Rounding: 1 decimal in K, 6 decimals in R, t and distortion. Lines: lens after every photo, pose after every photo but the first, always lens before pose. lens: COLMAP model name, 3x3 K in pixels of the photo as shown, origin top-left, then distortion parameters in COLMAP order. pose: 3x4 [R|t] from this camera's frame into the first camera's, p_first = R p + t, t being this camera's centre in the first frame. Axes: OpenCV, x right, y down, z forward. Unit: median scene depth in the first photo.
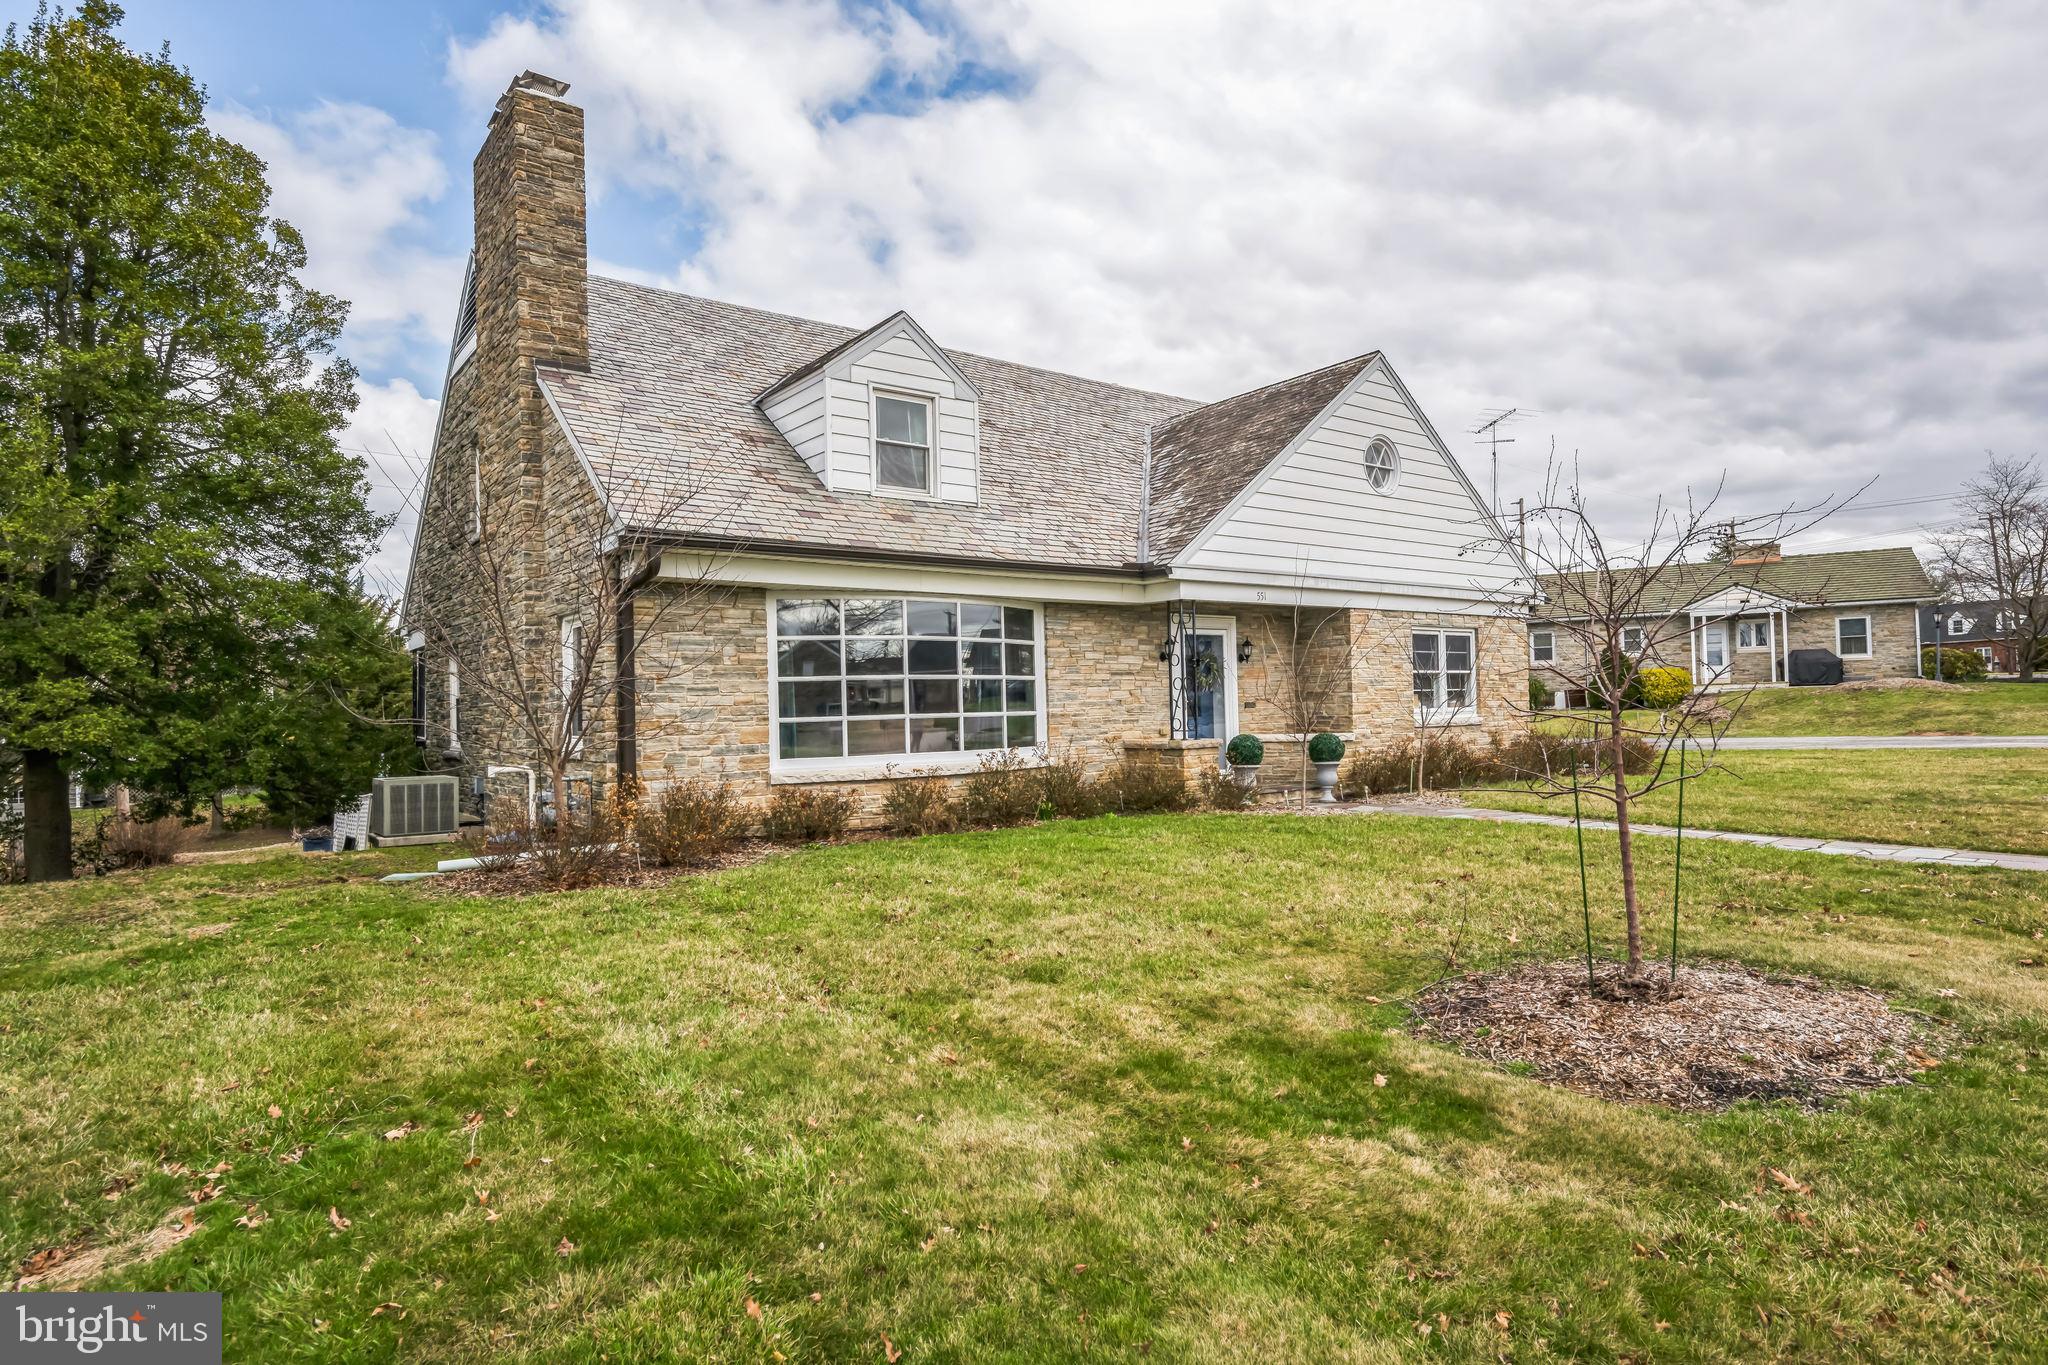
lens RADIAL K [[1116.3, 0, 1024.0], [0, 1116.3, 682.5], [0, 0, 1]] dist [-0.002602, -0.000159]
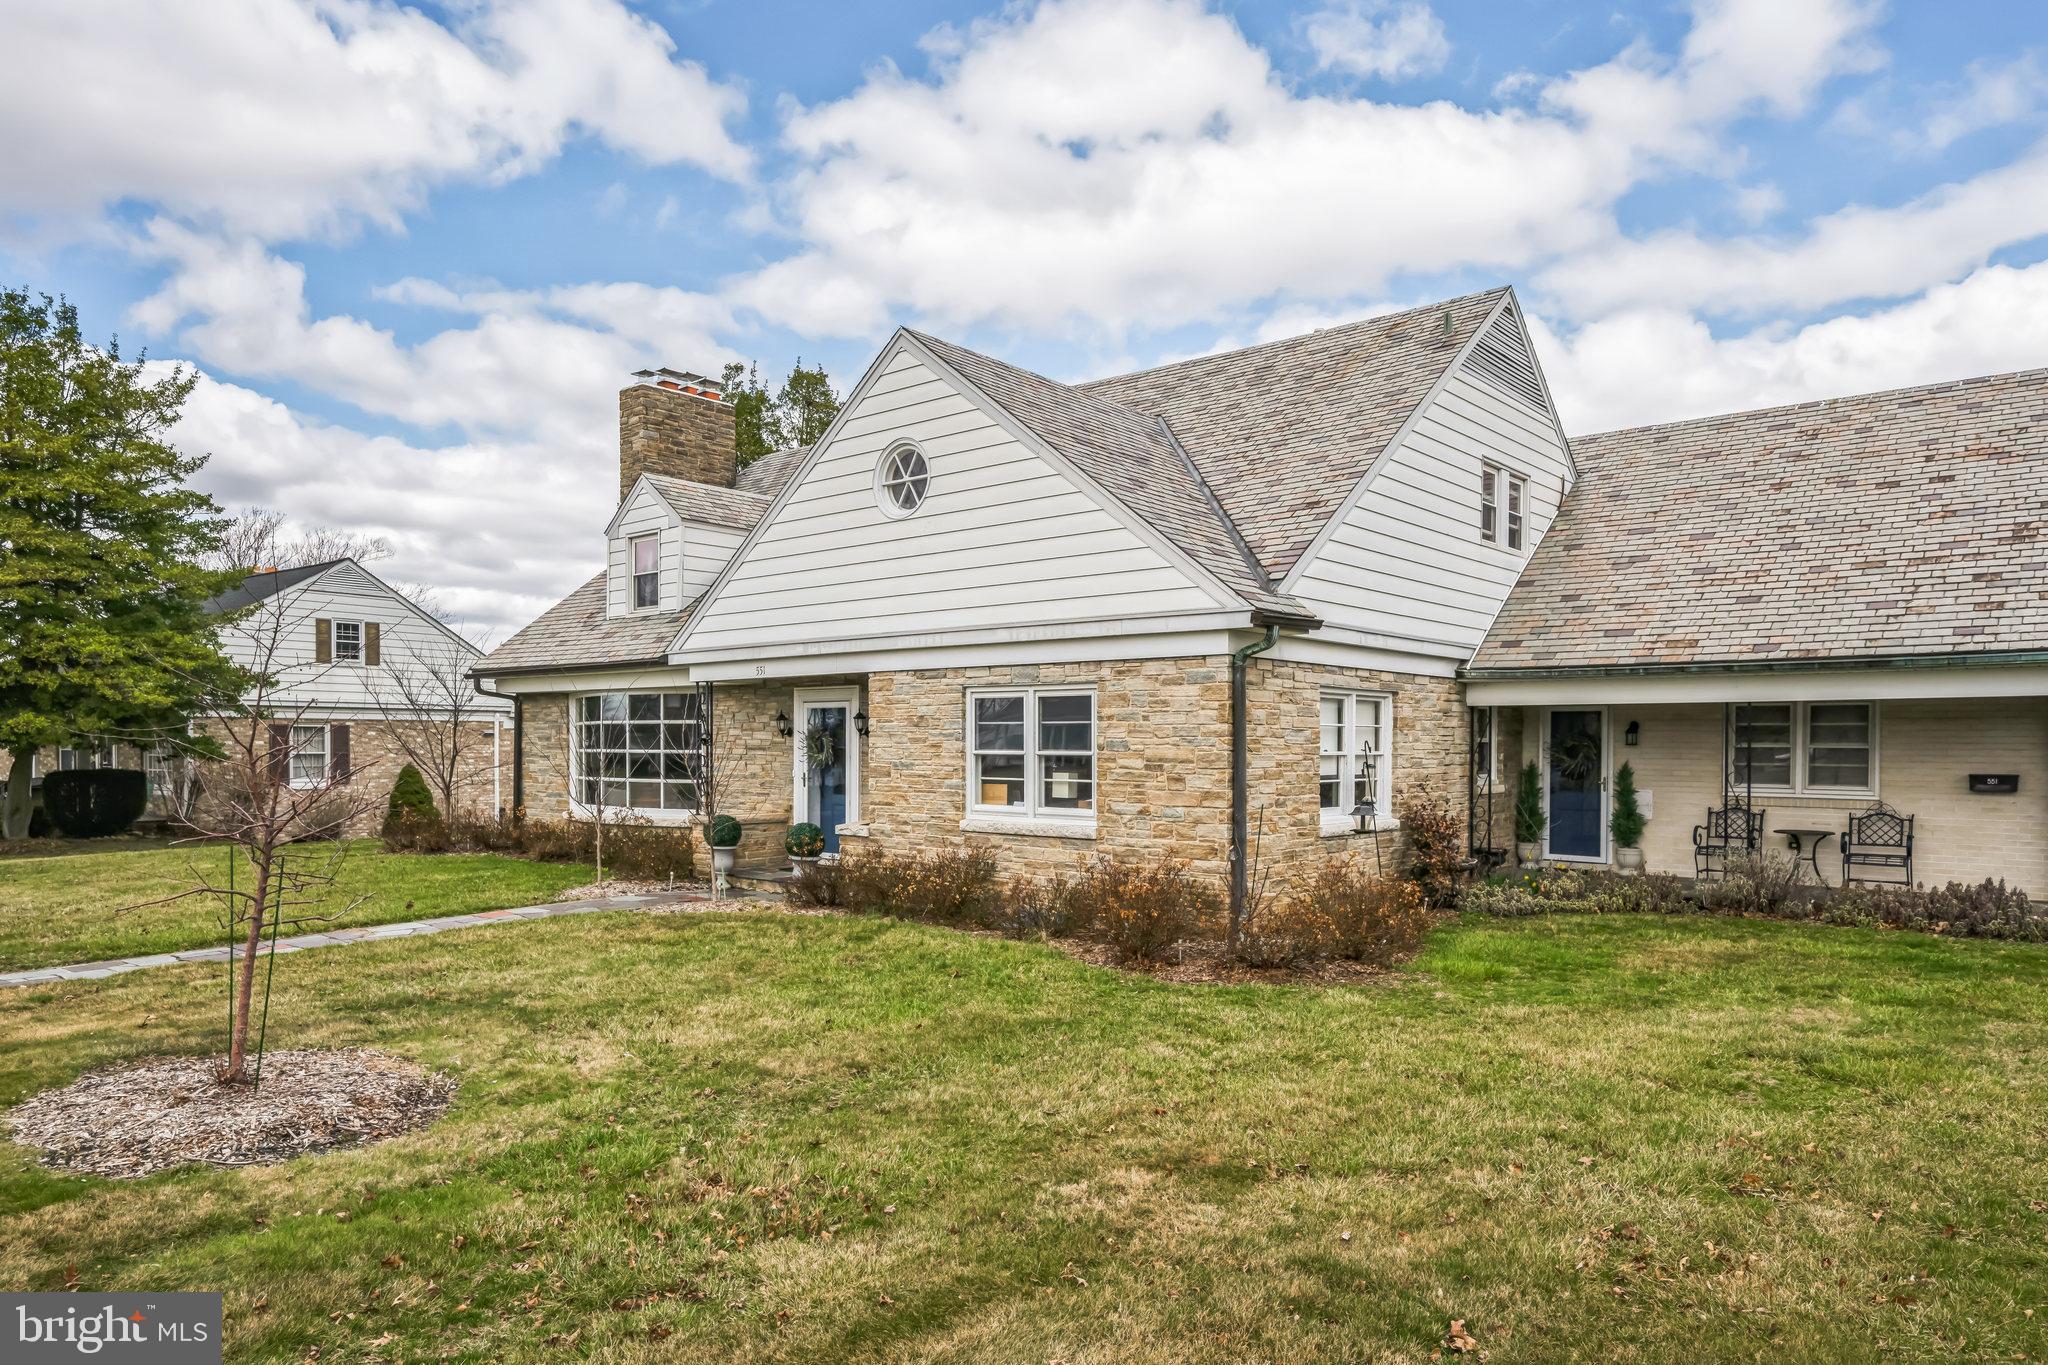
lens RADIAL K [[1293.5, 0, 1025.8], [0, 1293.5, 747.2], [0, 0, 1]] dist [-0.000660, -0.000083]
pose [[0.214959, 0.026127, -0.976273, 1.421348], [0.014689, 0.999443, 0.029981, -0.045510], [0.976513, -0.020785, 0.214456, 1.053687]]
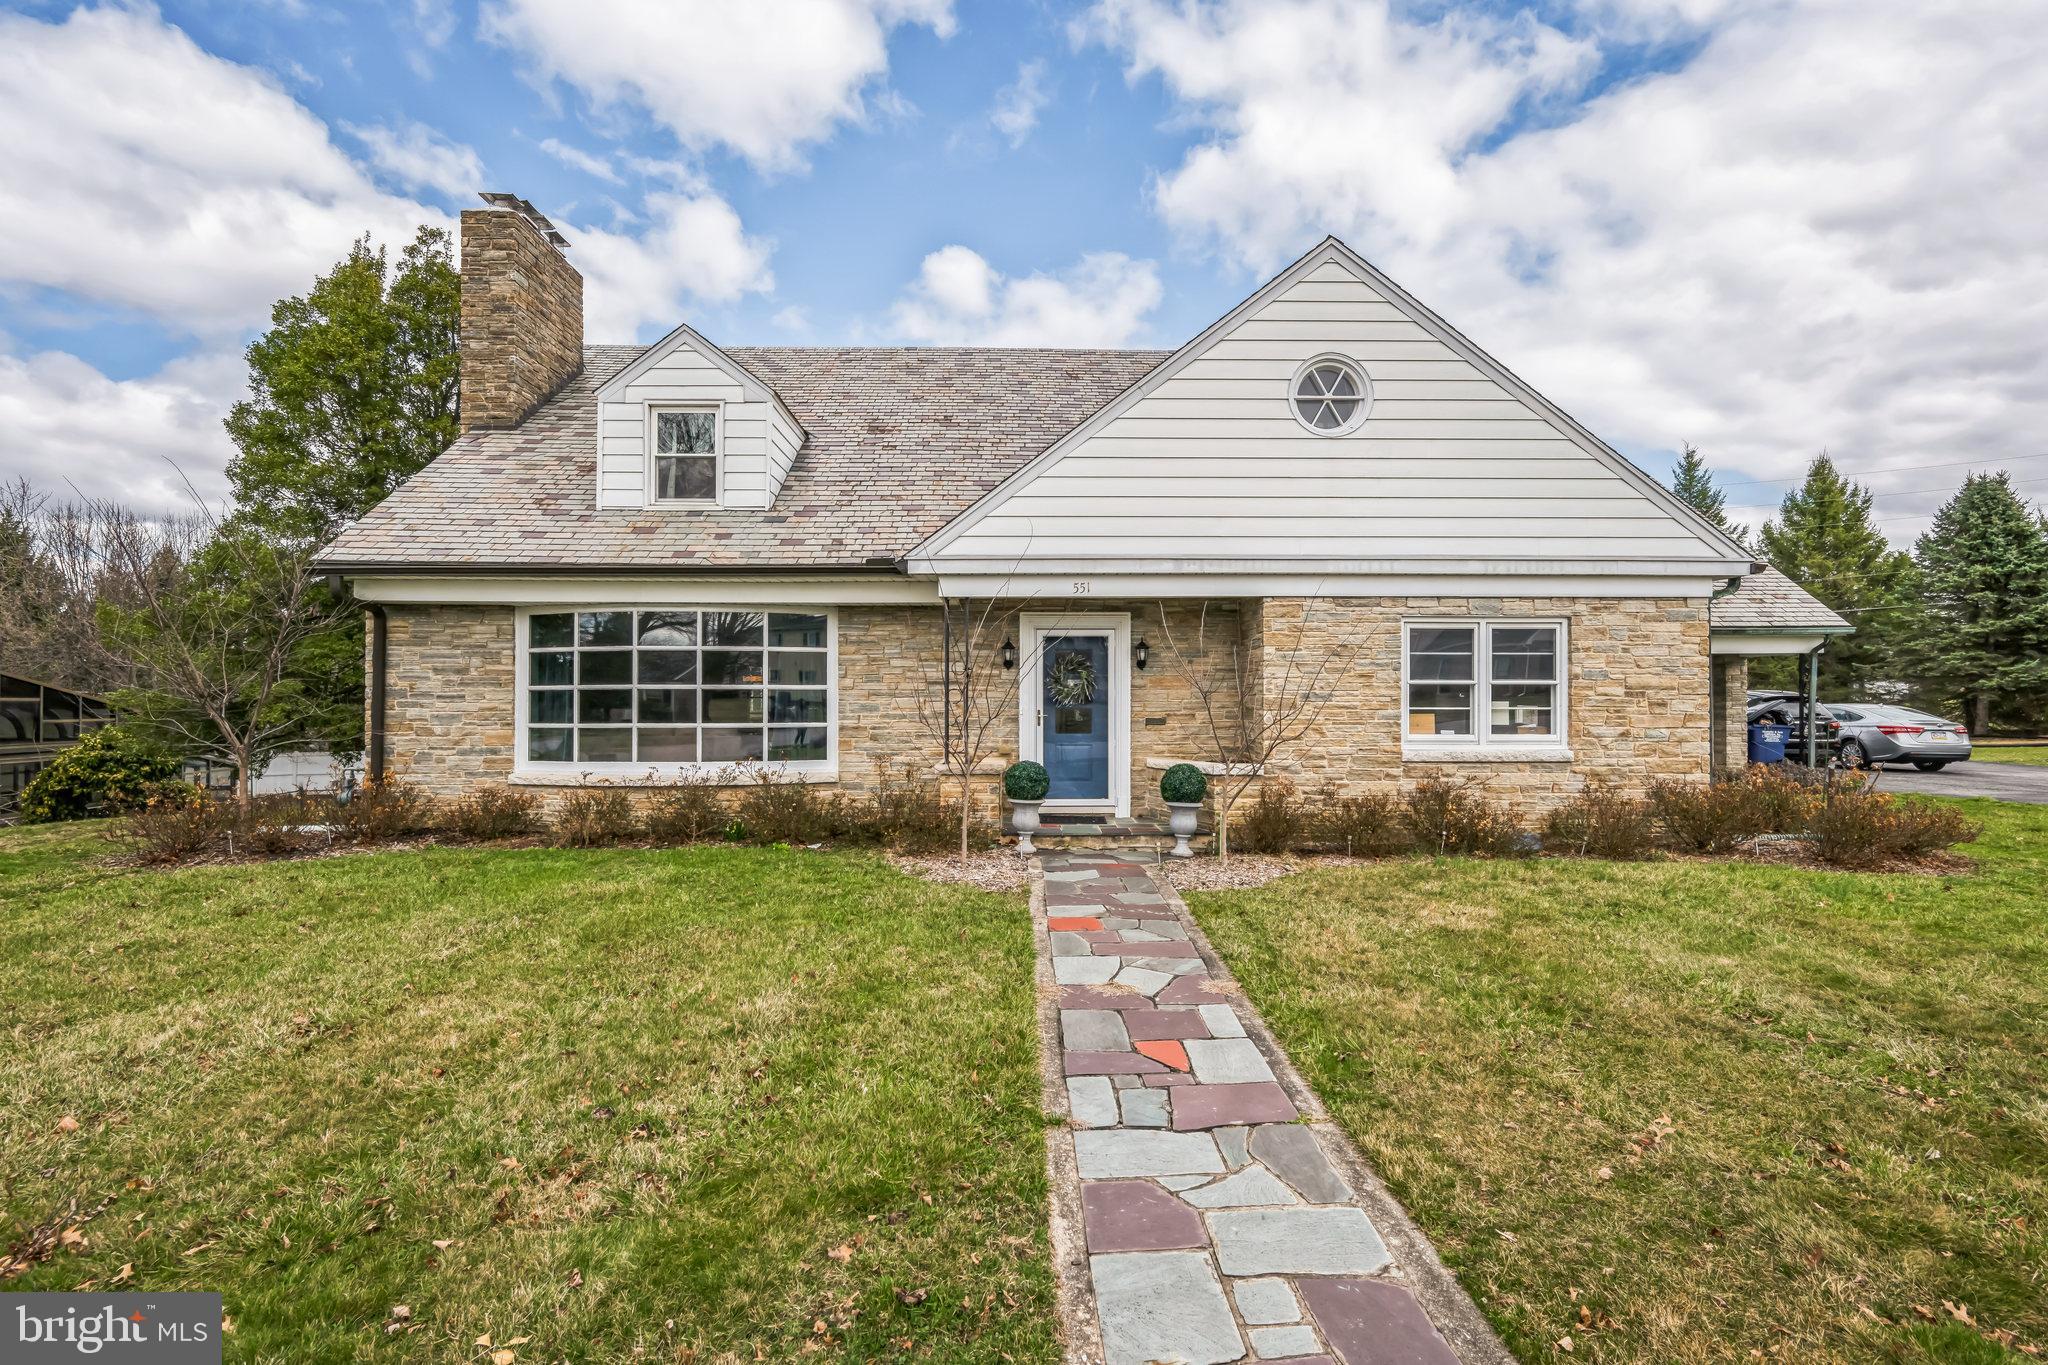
lens RADIAL K [[917.7, 0, 1024.0], [0, 917.7, 682.5], [0, 0, 1]] dist [-0.000175, -0.000334]
pose [[0.812455, 0.015156, -0.582827, 0.600664], [-0.004883, 0.999804, 0.019193, -0.024027], [0.583004, -0.012747, 0.812369, 0.475941]]
